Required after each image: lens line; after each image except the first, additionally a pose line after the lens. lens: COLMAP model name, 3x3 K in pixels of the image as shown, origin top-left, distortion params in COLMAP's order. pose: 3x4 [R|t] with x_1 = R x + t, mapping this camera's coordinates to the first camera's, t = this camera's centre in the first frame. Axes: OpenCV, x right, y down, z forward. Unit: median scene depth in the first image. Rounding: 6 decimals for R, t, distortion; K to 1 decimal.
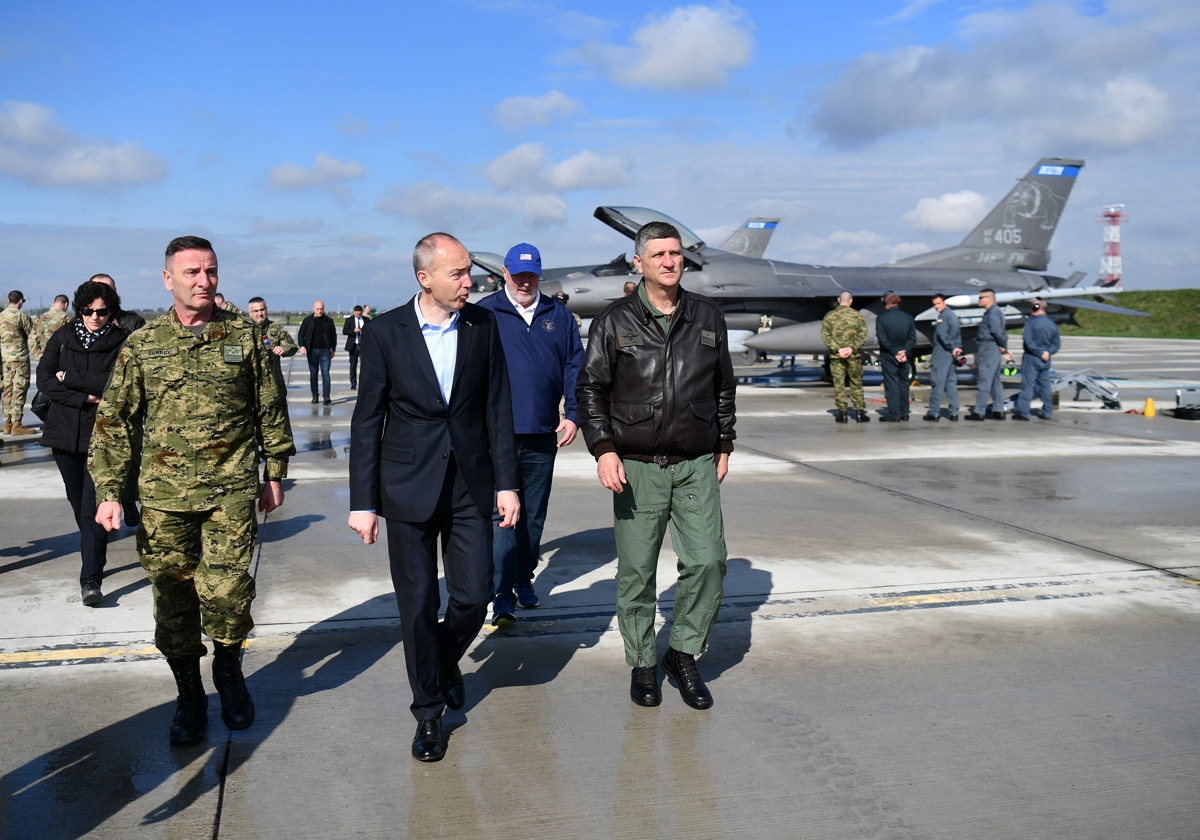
lens RADIAL K [[1148.0, 0, 597.1], [0, 1148.0, 415.2], [0, 0, 1]] dist [0.013807, 0.000000]
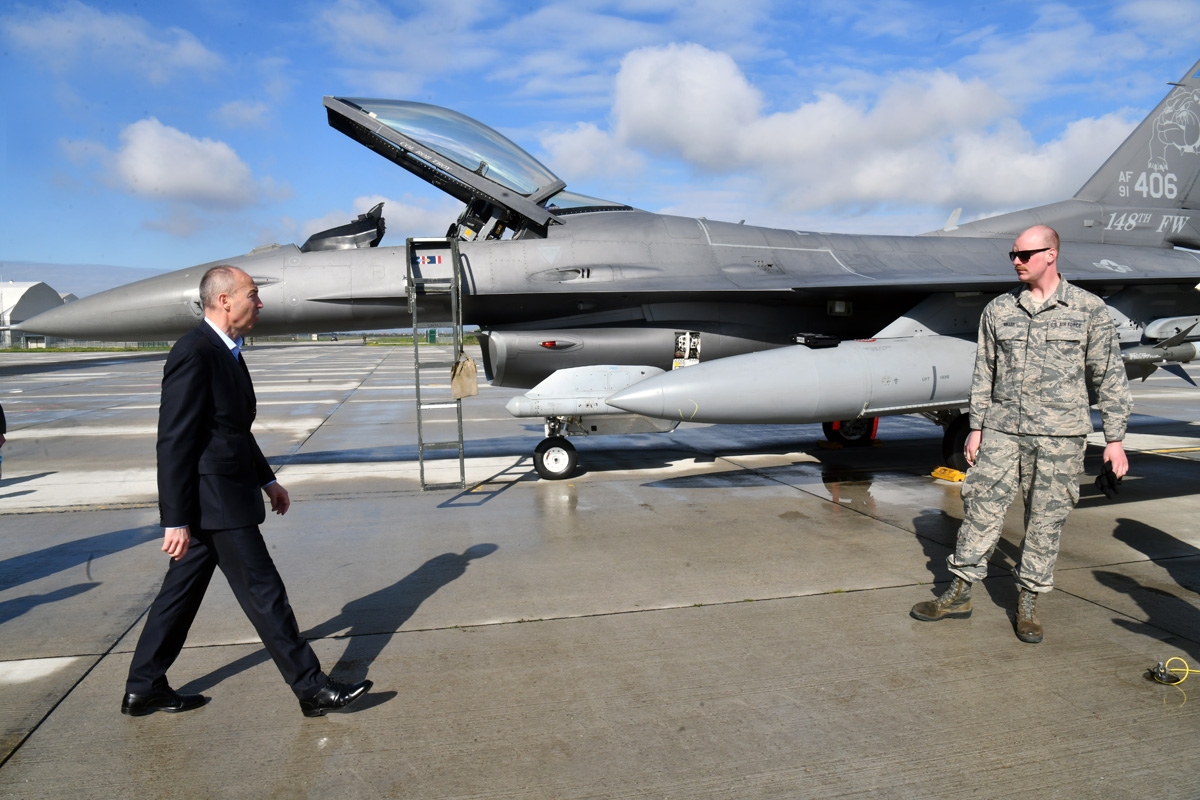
lens RADIAL K [[849.8, 0, 601.9], [0, 849.8, 397.7], [0, 0, 1]] dist [-0.036001, -0.003790]
pose [[0.997028, -0.001820, -0.077015, 0.125679], [0.001282, 0.999974, -0.007040, -0.052349], [0.077026, 0.006921, 0.997005, 0.591573]]
